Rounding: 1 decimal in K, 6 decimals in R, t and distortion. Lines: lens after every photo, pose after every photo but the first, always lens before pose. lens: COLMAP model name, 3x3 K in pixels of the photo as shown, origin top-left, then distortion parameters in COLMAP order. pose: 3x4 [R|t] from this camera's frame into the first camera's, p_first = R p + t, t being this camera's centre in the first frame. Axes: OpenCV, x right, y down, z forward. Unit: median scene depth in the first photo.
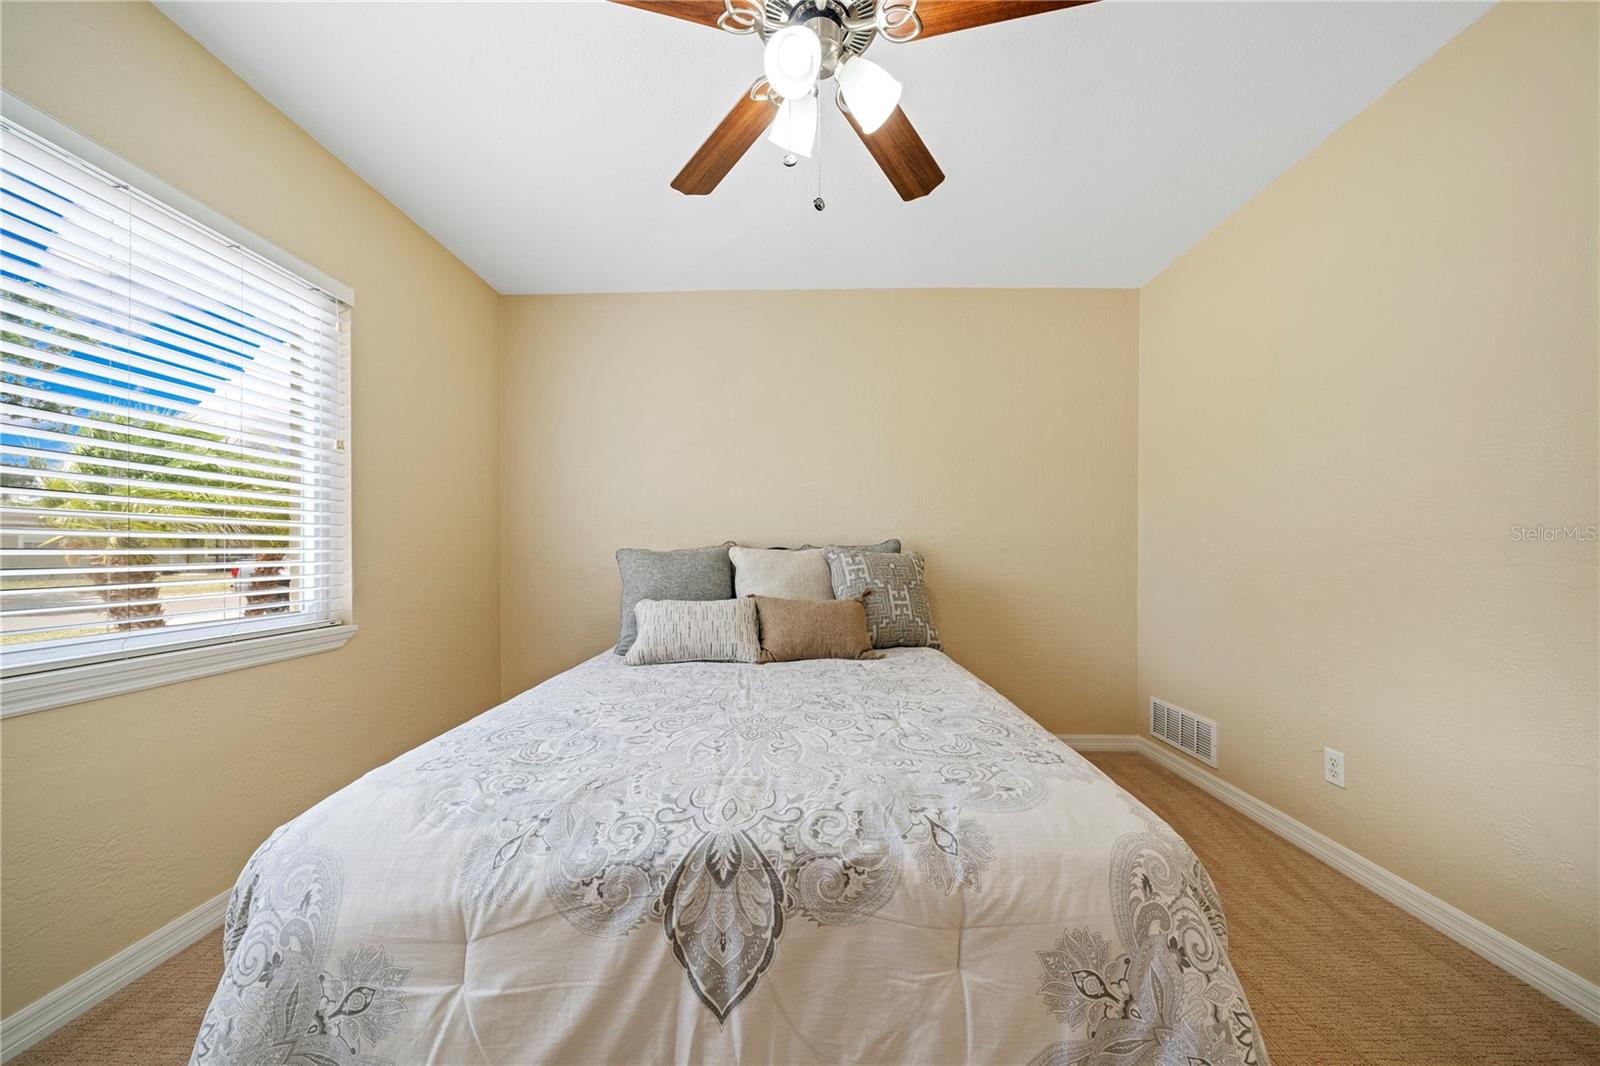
lens RADIAL K [[557.5, 0, 804.4], [0, 557.5, 543.4], [0, 0, 1]] dist [-0.002064, -0.000113]
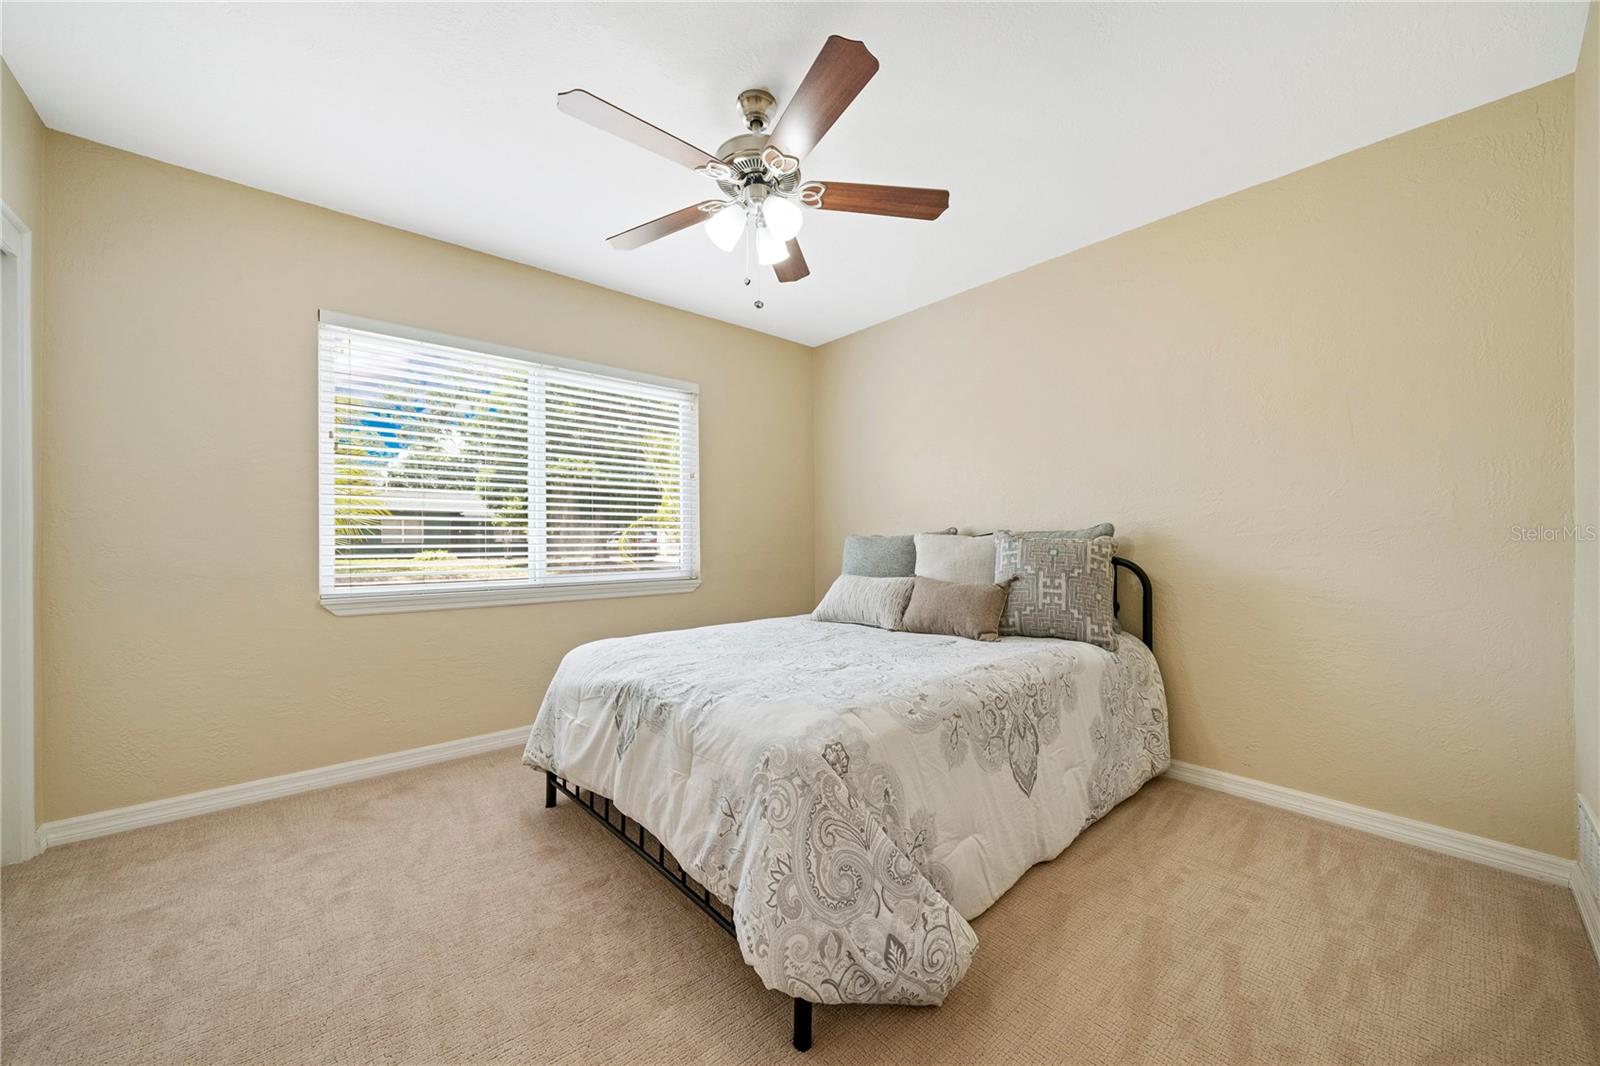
lens RADIAL K [[594.3, 0, 801.2], [0, 594.3, 533.4], [0, 0, 1]] dist [-0.005290, 0.000257]
pose [[0.662562, -0.004626, -0.748993, 0.755254], [0.008274, 0.999965, 0.001143, 0.003982], [0.748961, -0.006955, 0.662577, 0.016130]]
